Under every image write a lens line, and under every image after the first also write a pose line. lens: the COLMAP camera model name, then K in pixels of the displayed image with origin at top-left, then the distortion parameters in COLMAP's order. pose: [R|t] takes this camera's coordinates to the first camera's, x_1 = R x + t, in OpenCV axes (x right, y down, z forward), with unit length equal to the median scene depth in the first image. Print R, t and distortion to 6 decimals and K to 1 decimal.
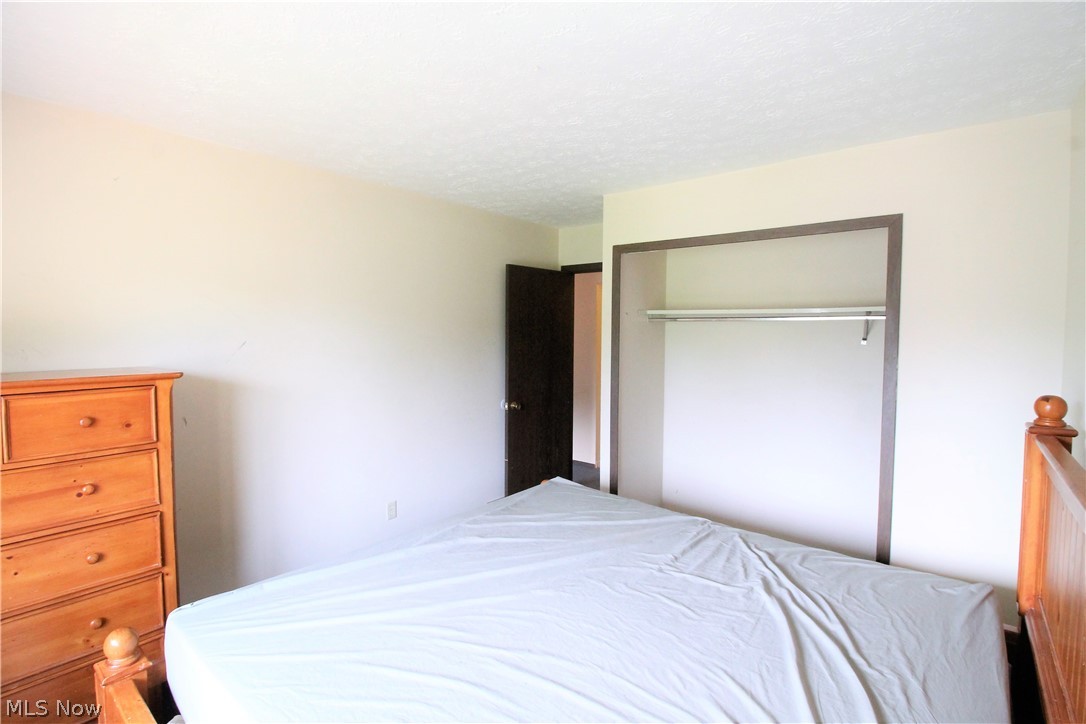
lens RADIAL K [[511.5, 0, 542.2], [0, 511.5, 351.2], [0, 0, 1]] dist [0.000988, -0.012707]
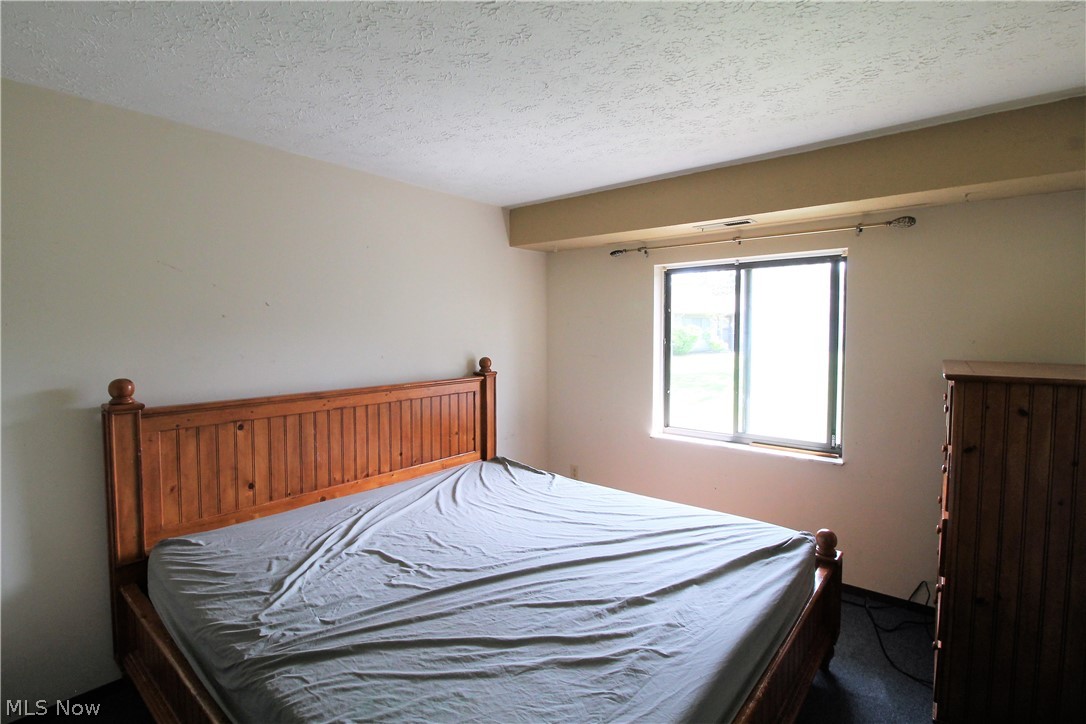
lens RADIAL K [[511.5, 0, 542.2], [0, 511.5, 351.2], [0, 0, 1]] dist [0.000988, -0.012707]
pose [[-0.999999, -0.000229, 0.001567, -0.004770], [-0.000073, 0.995115, 0.098724, -0.095569], [-0.001582, 0.098724, -0.995114, 2.199343]]
